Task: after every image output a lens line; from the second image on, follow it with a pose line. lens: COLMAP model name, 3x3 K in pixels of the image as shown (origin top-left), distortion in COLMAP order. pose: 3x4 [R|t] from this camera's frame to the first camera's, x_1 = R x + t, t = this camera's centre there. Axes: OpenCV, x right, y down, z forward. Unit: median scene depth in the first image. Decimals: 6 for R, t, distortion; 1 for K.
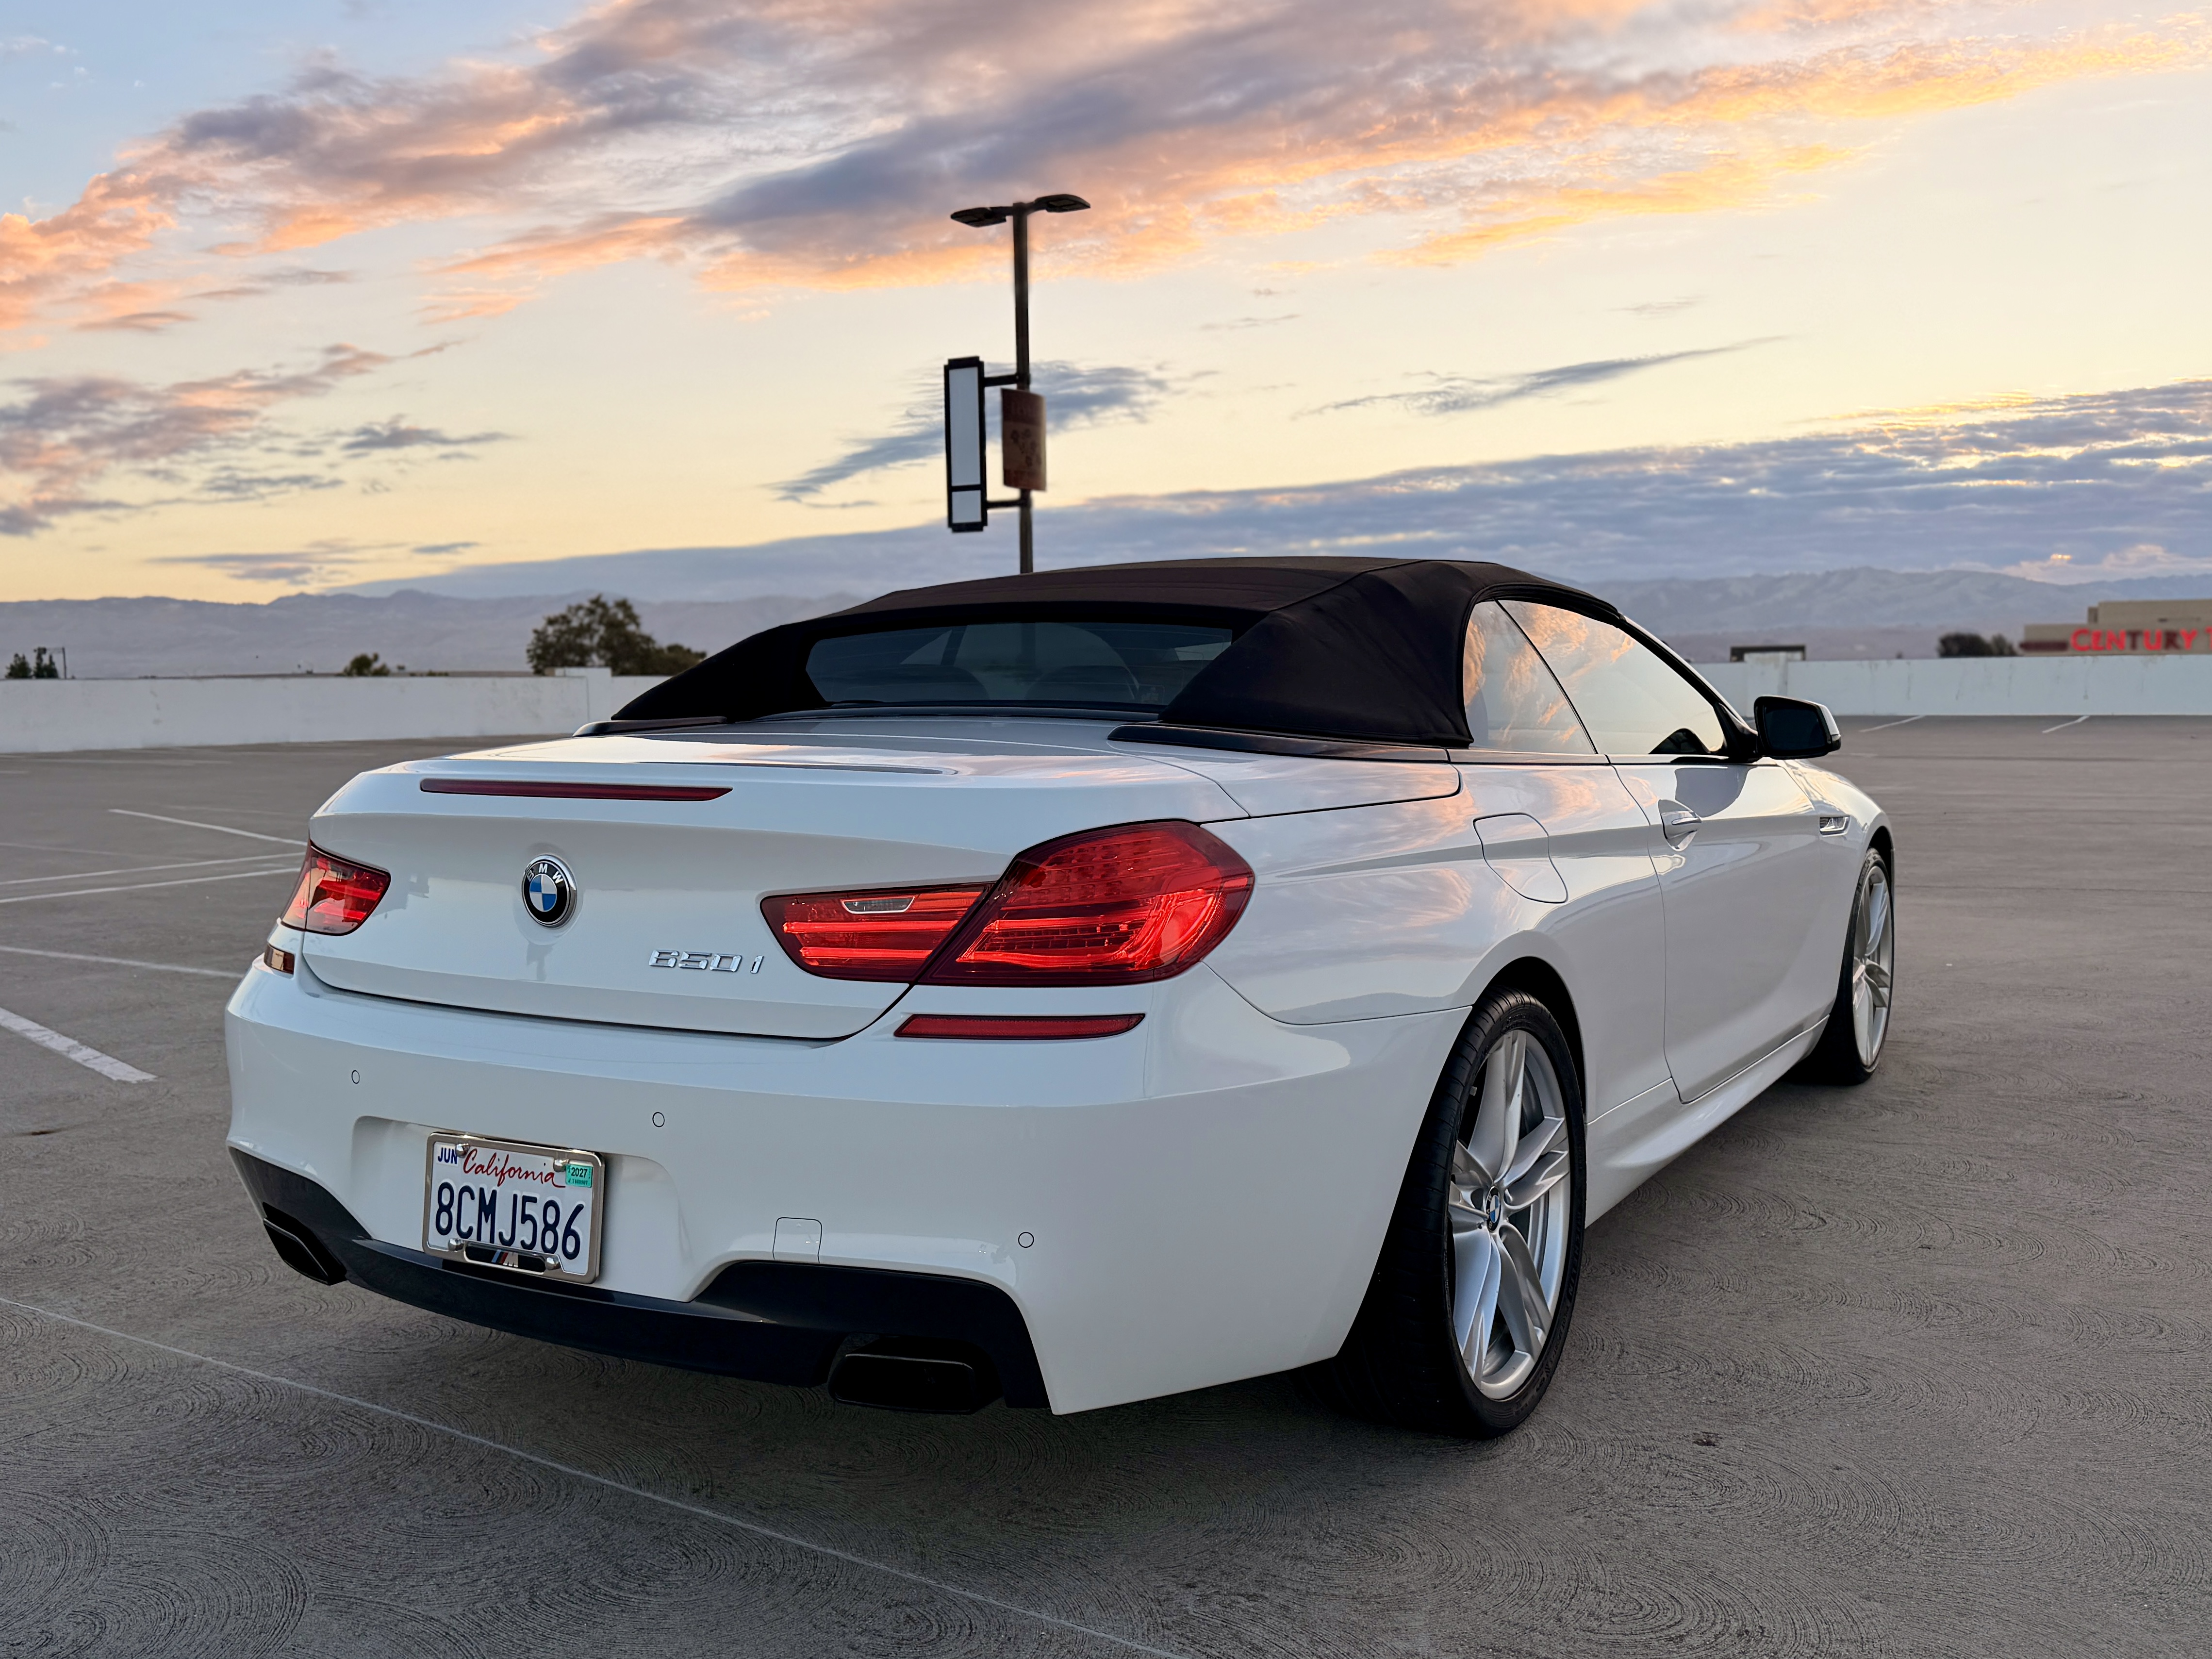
lens RADIAL K [[2161.9, 0, 1099.4], [0, 2161.9, 796.2], [0, 0, 1]] dist [0.082525, -0.152317]
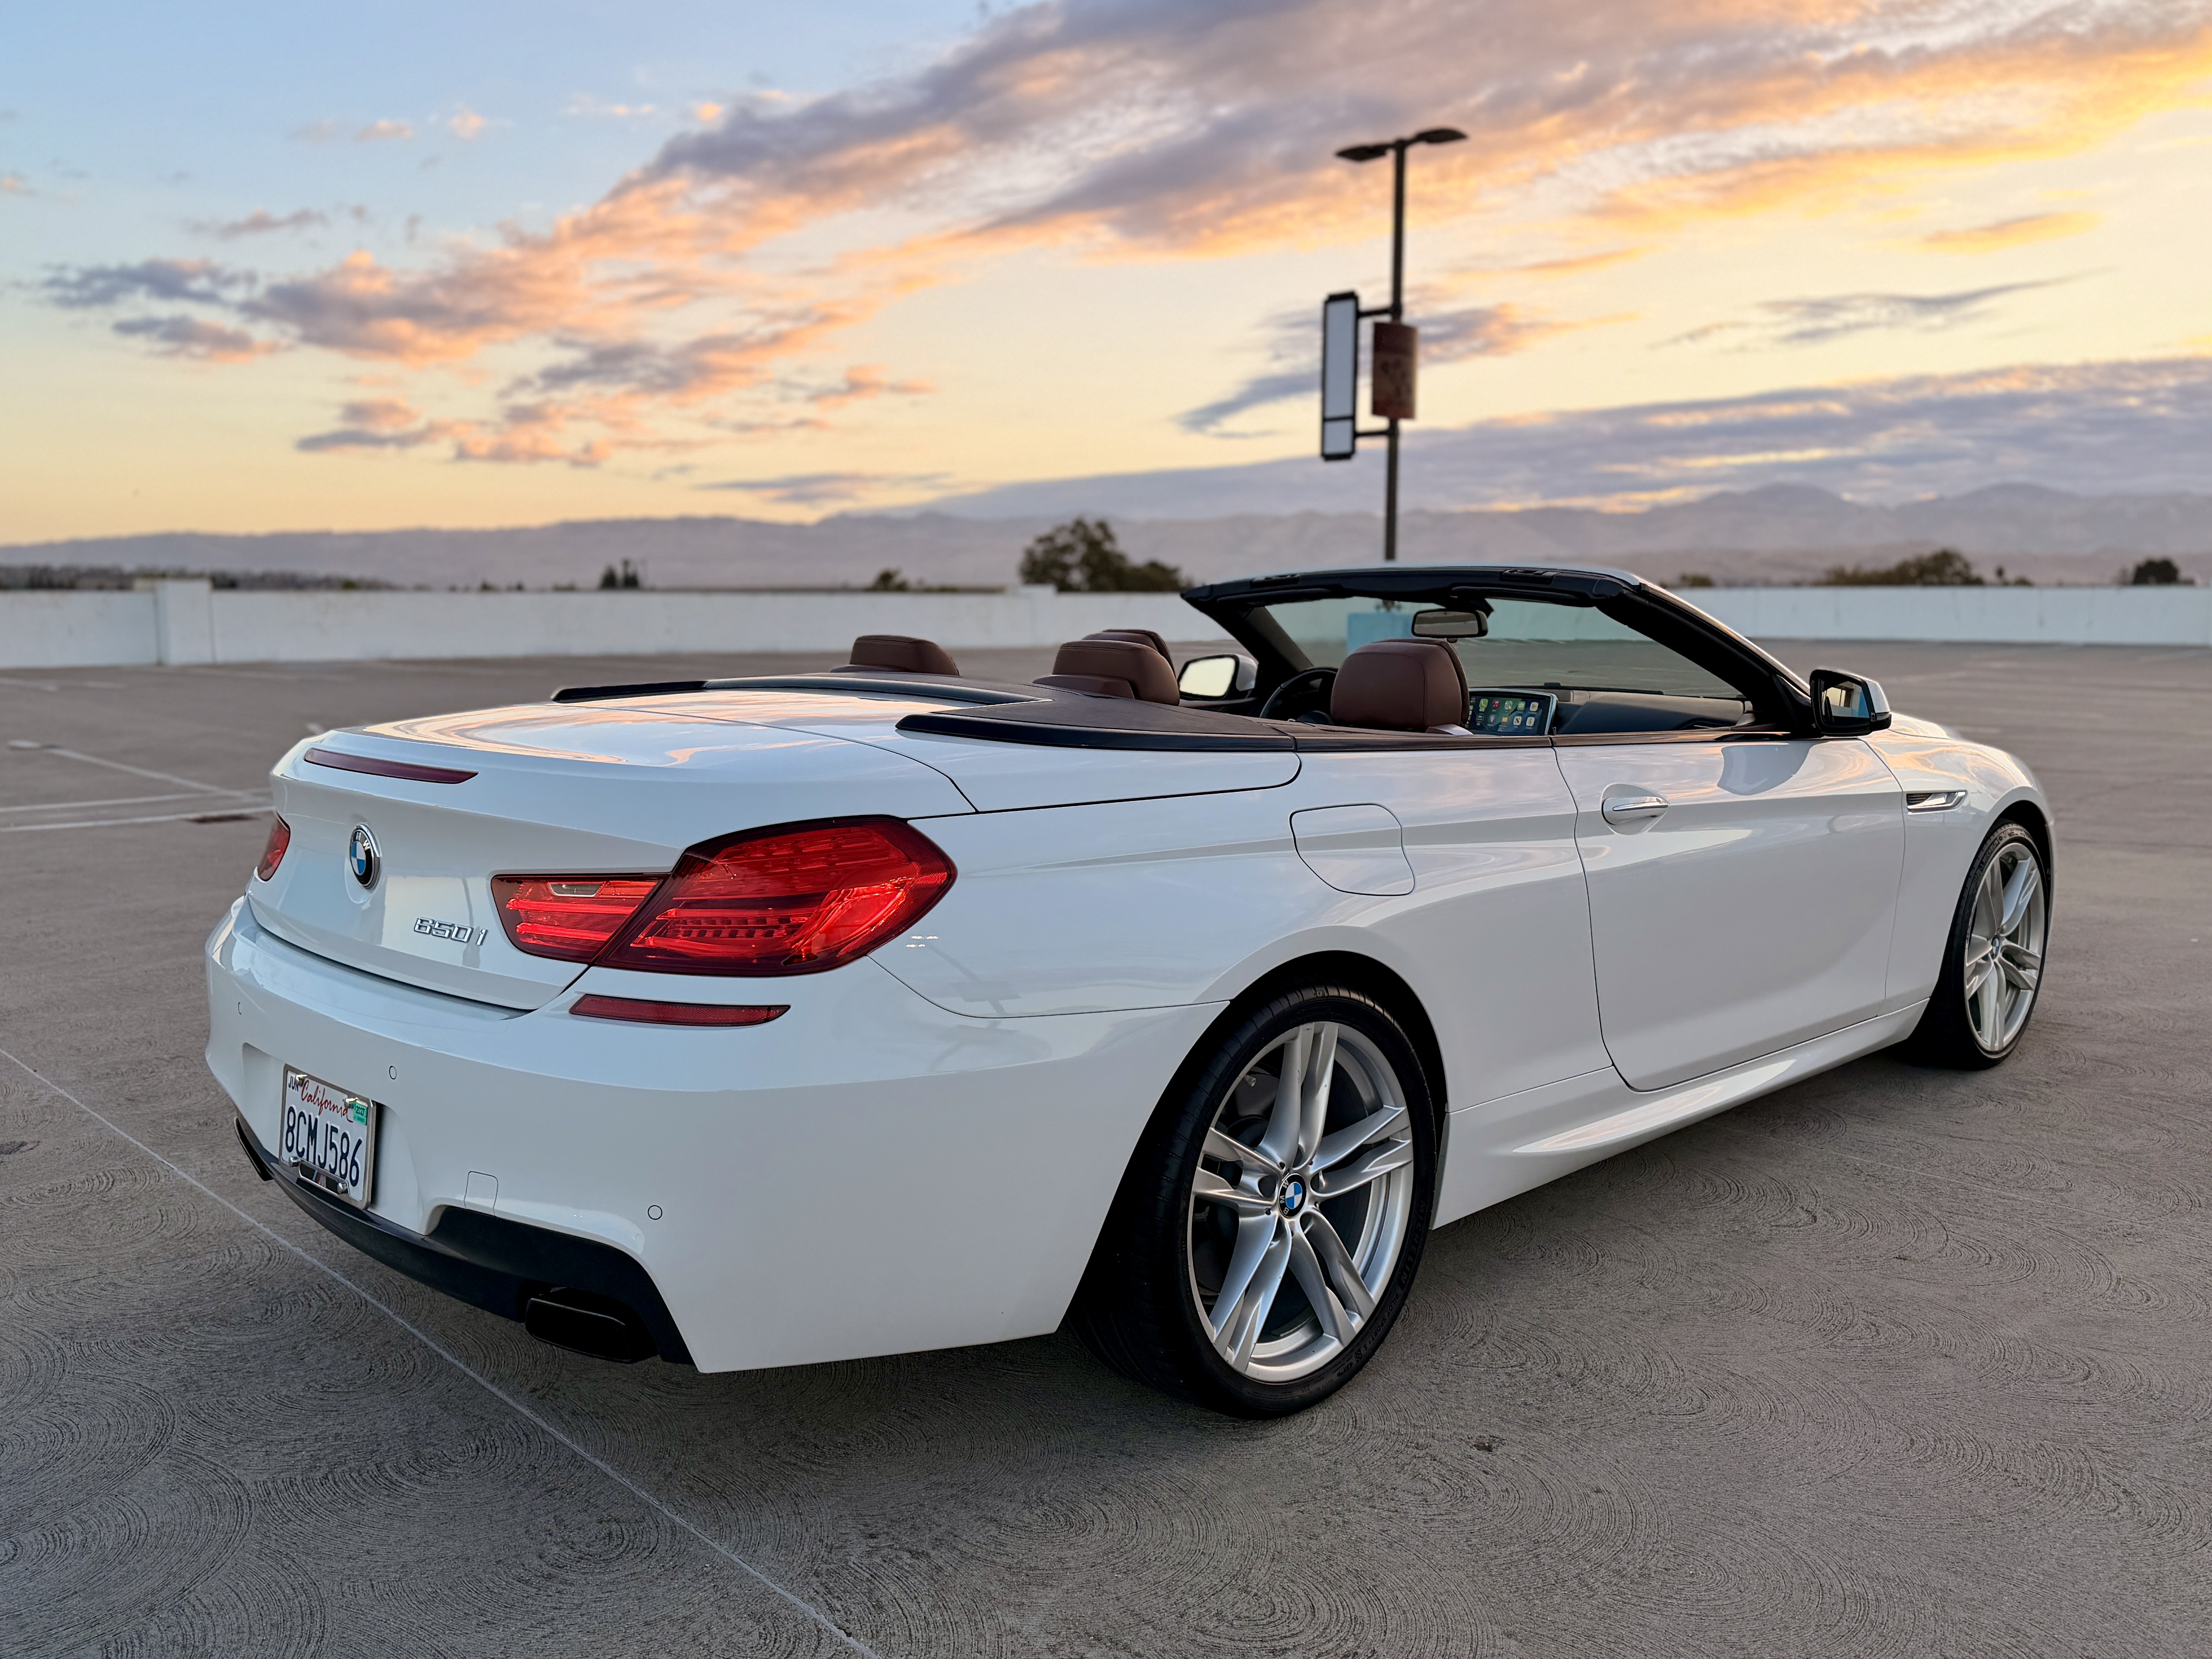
lens RADIAL K [[2021.7, 0, 1106.0], [0, 2021.7, 829.5], [0, 0, 1]] dist [0.031702, -0.013266]
pose [[0.966651, 0.038822, -0.253136, 0.323409], [-0.021680, 0.997300, 0.070162, -0.044124], [0.255177, -0.062334, 0.964883, 0.078609]]
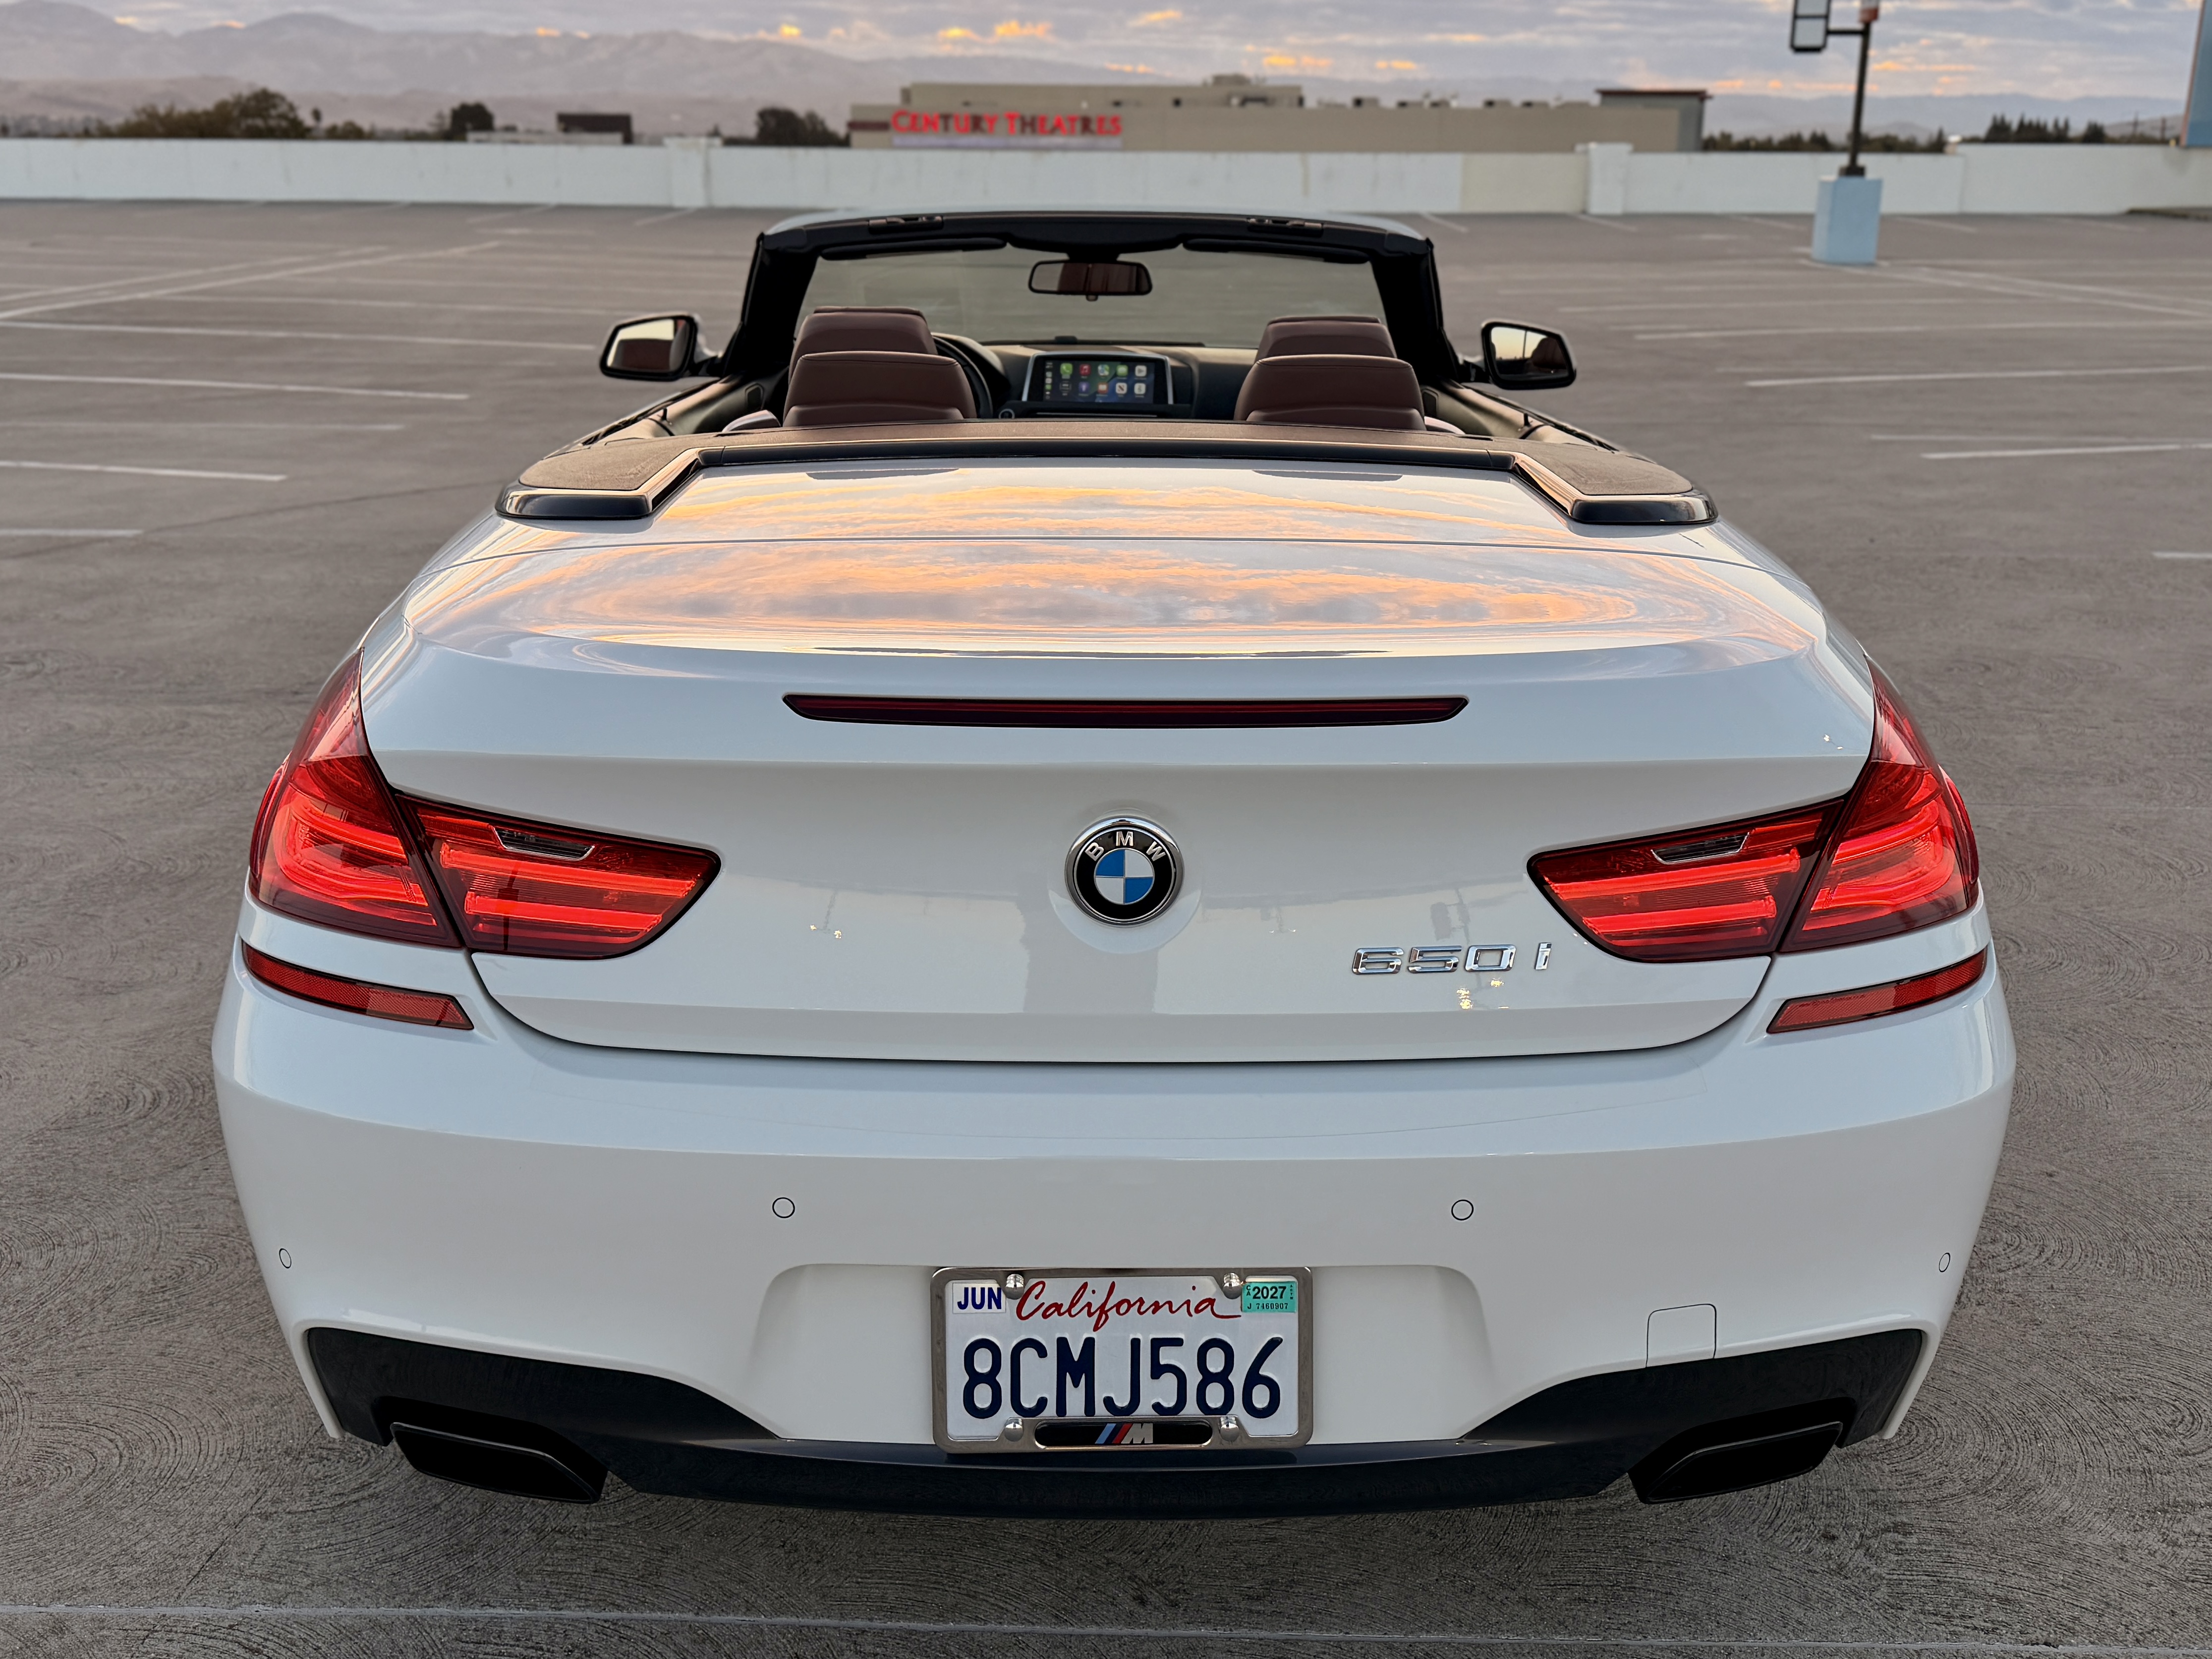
lens RADIAL K [[2128.5, 0, 1099.8], [0, 2128.5, 705.5], [0, 0, 1]] dist [0.141597, -0.281532]
pose [[0.826708, -0.128762, 0.547699, -0.507468], [0.010584, 0.976847, 0.213677, -0.116345], [-0.562532, -0.170852, 0.808930, 0.437083]]
